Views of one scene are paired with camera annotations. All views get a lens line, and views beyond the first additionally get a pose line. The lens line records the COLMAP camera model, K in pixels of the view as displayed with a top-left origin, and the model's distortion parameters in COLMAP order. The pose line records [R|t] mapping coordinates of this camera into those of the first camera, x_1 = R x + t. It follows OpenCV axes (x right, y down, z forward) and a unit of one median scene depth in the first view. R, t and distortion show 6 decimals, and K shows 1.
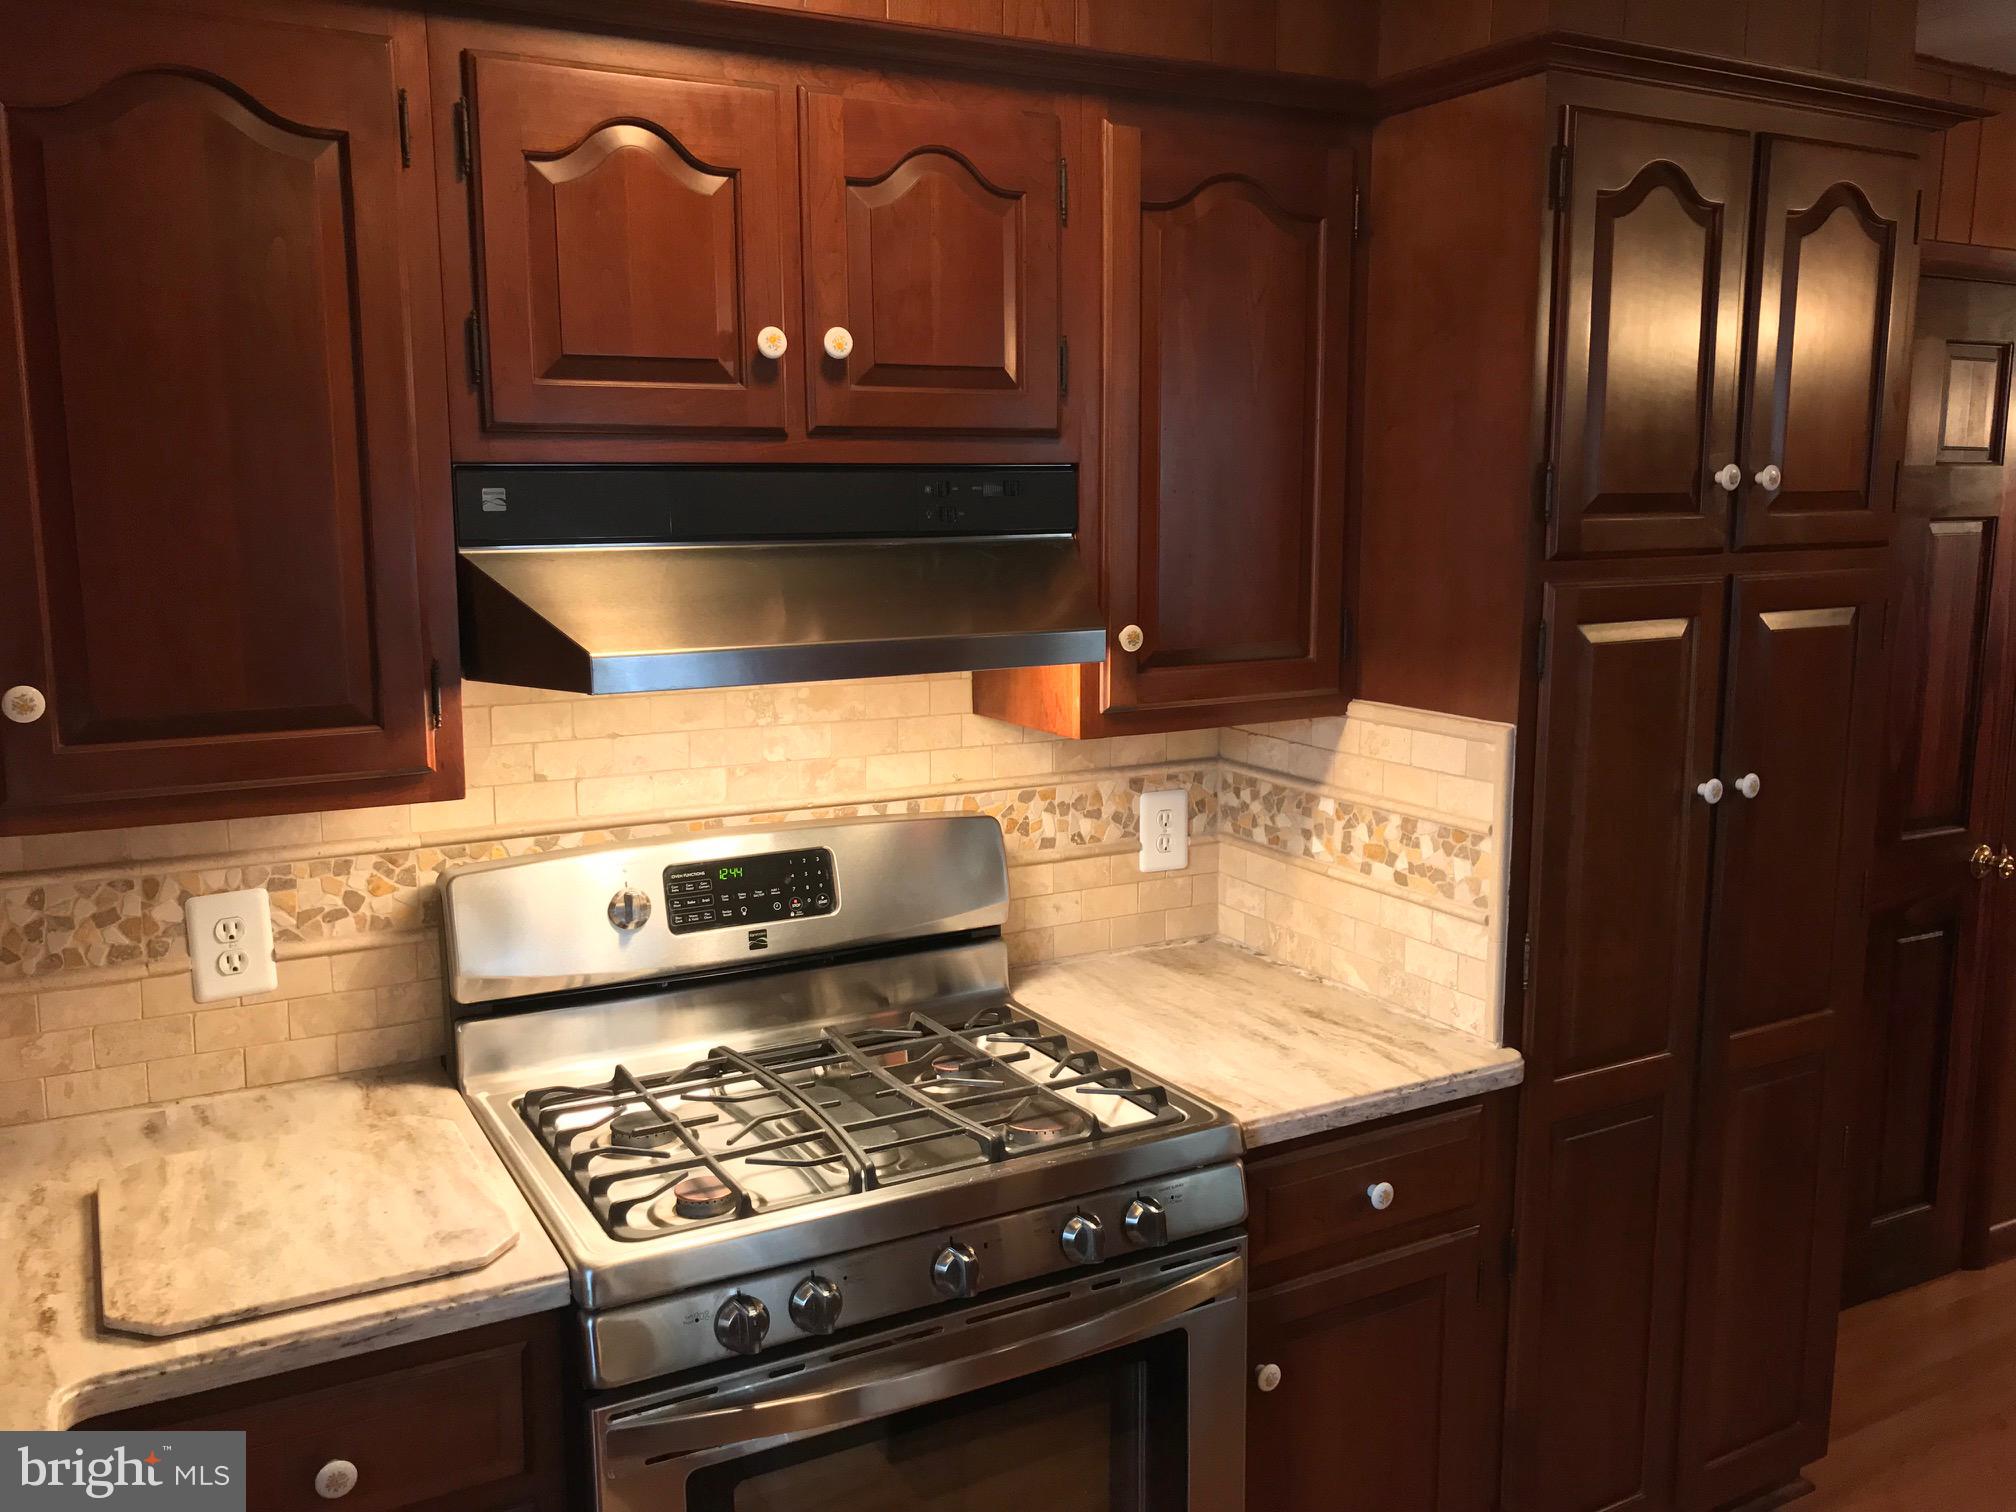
lens RADIAL K [[1652.3, 0, 998.2], [0, 1652.3, 745.1], [0, 0, 1]] dist [0.051514, -0.065144]
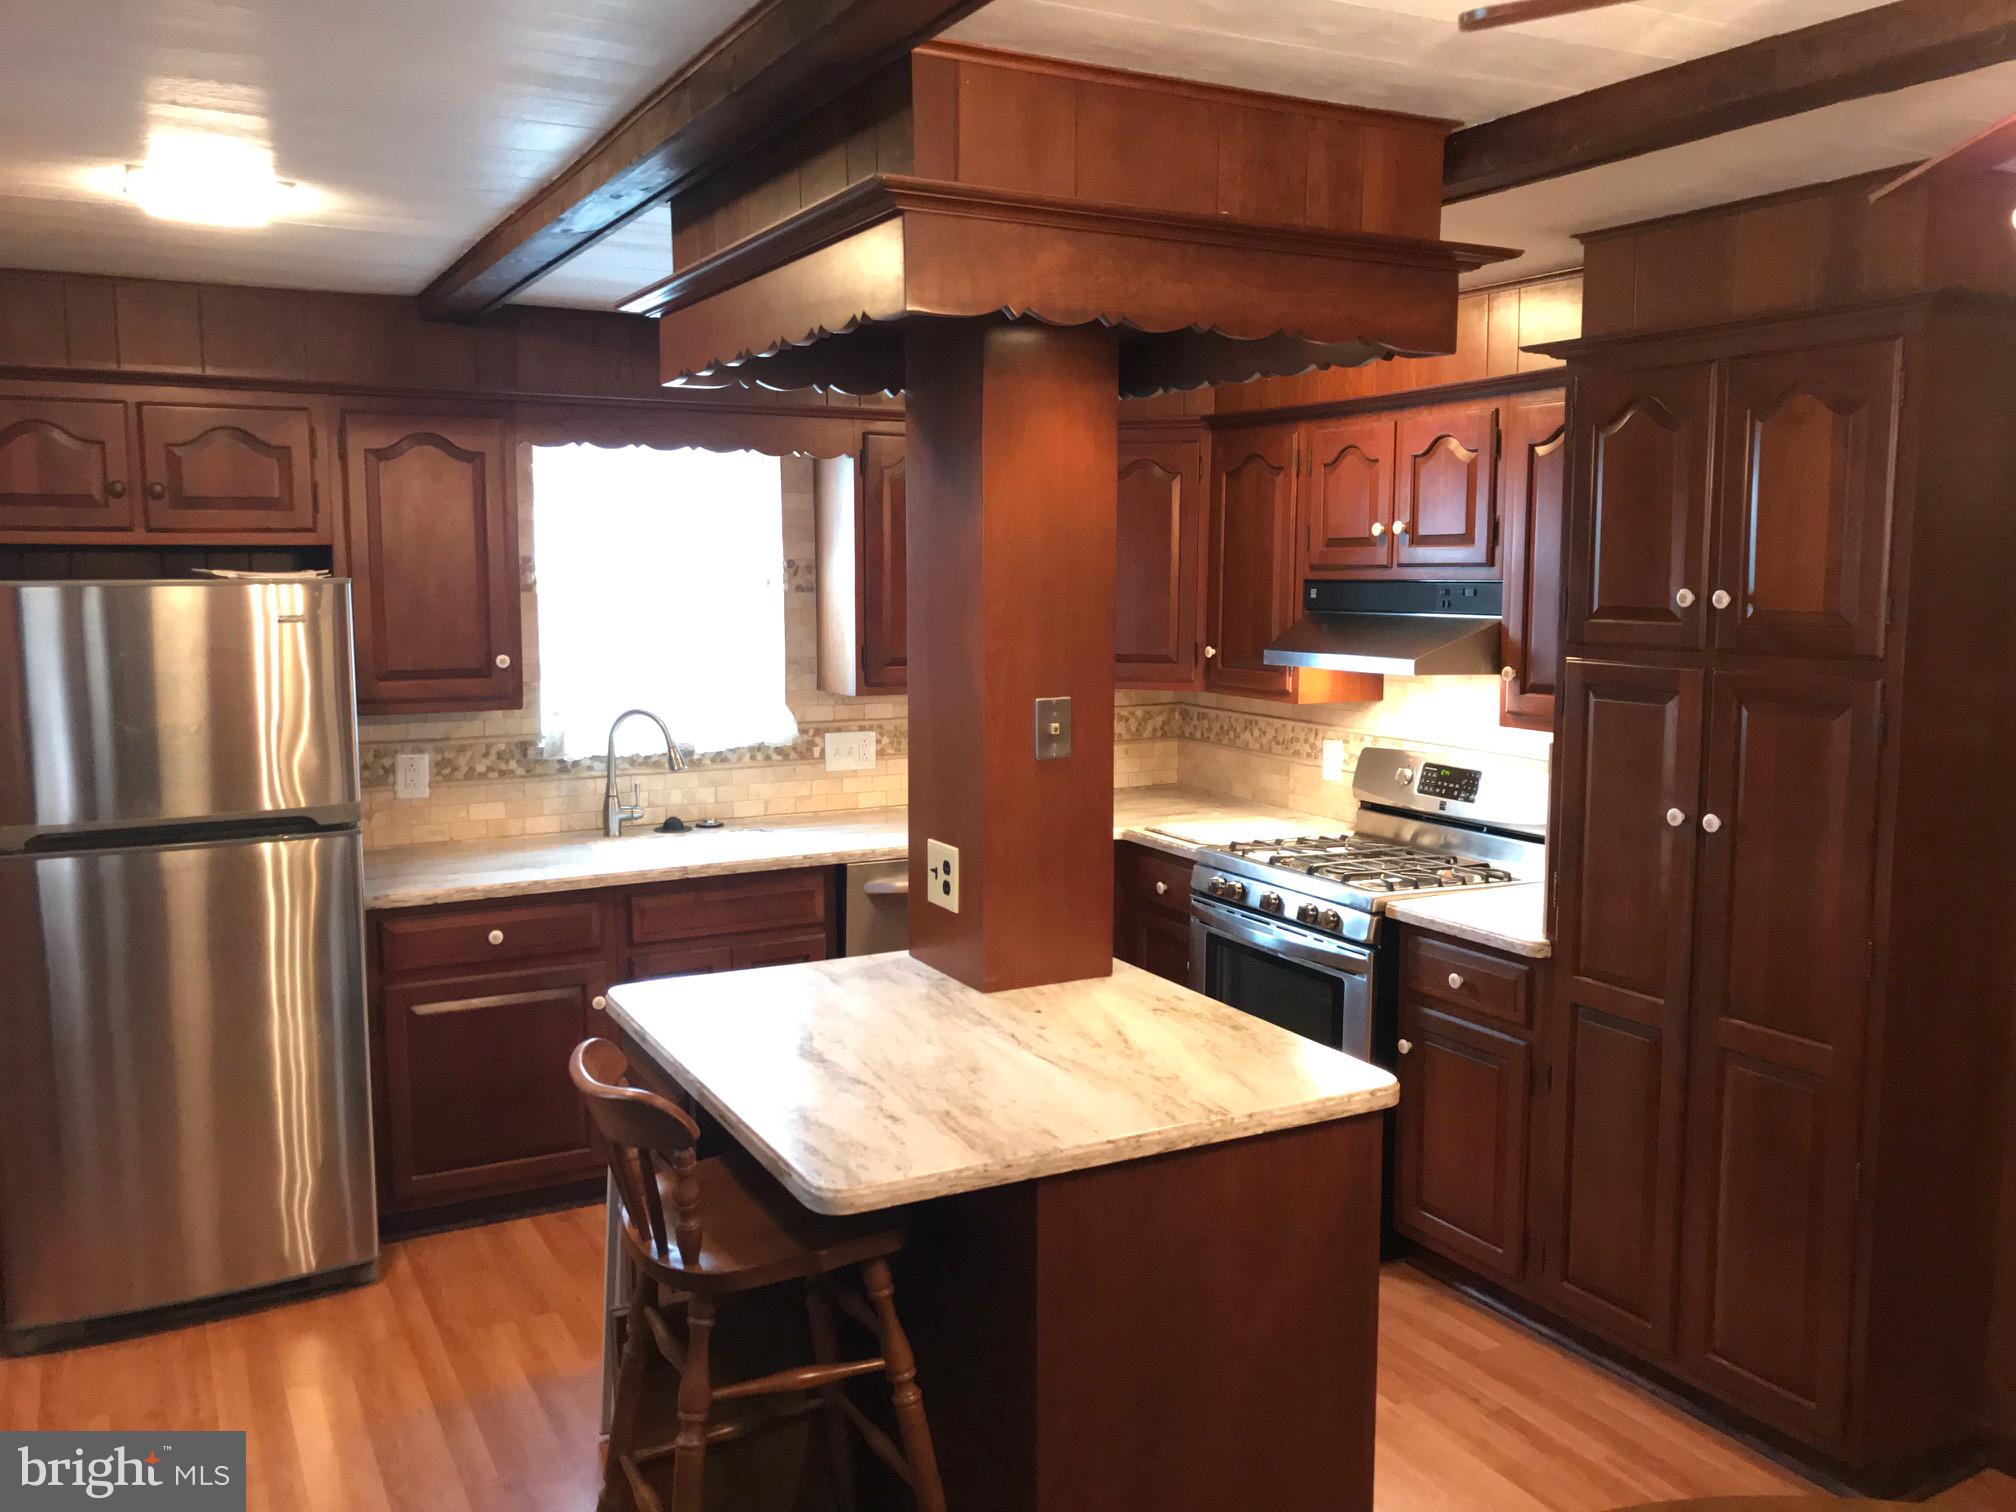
lens RADIAL K [[1652.3, 0, 1020.0], [0, 1652.3, 724.1], [0, 0, 1]] dist [0.051514, -0.065144]
pose [[-0.009507, 0.101877, -0.994752, 2.095127], [-0.154612, 0.982684, 0.102118, -0.124521], [0.987930, 0.154771, 0.006409, 0.483913]]
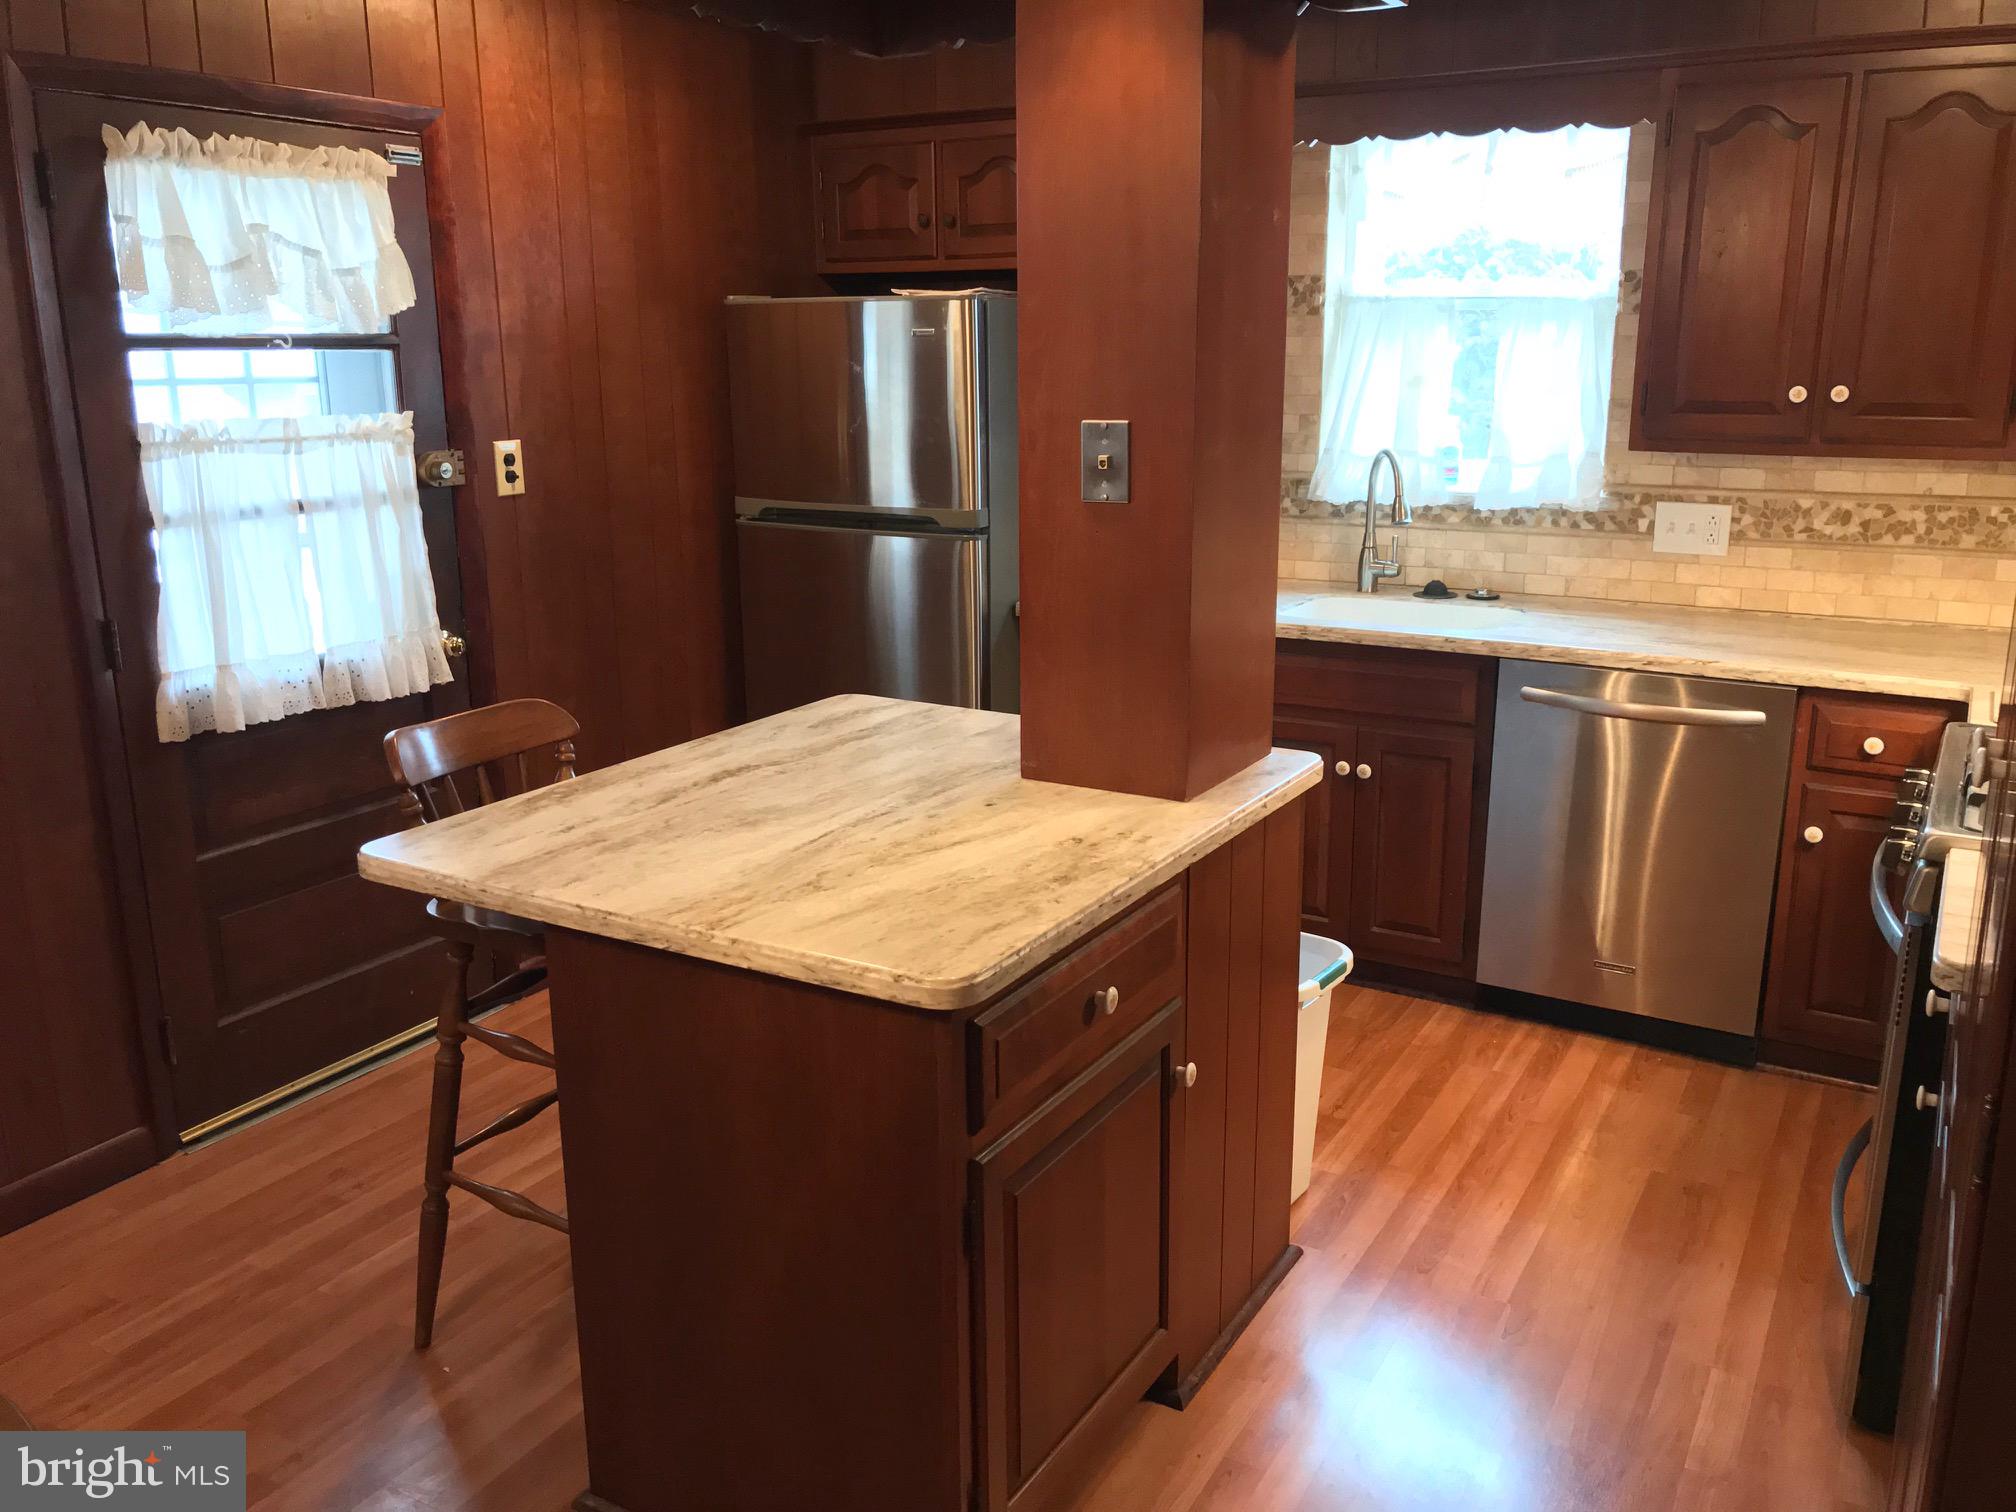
lens RADIAL K [[1652.3, 0, 1016.3], [0, 1652.3, 757.8], [0, 0, 1]] dist [0.051514, -0.065144]
pose [[-0.857103, 0.134723, -0.497217, 1.230641], [-0.072409, 0.924107, 0.375210, -0.213050], [0.510032, 0.357596, -0.782300, 1.500542]]
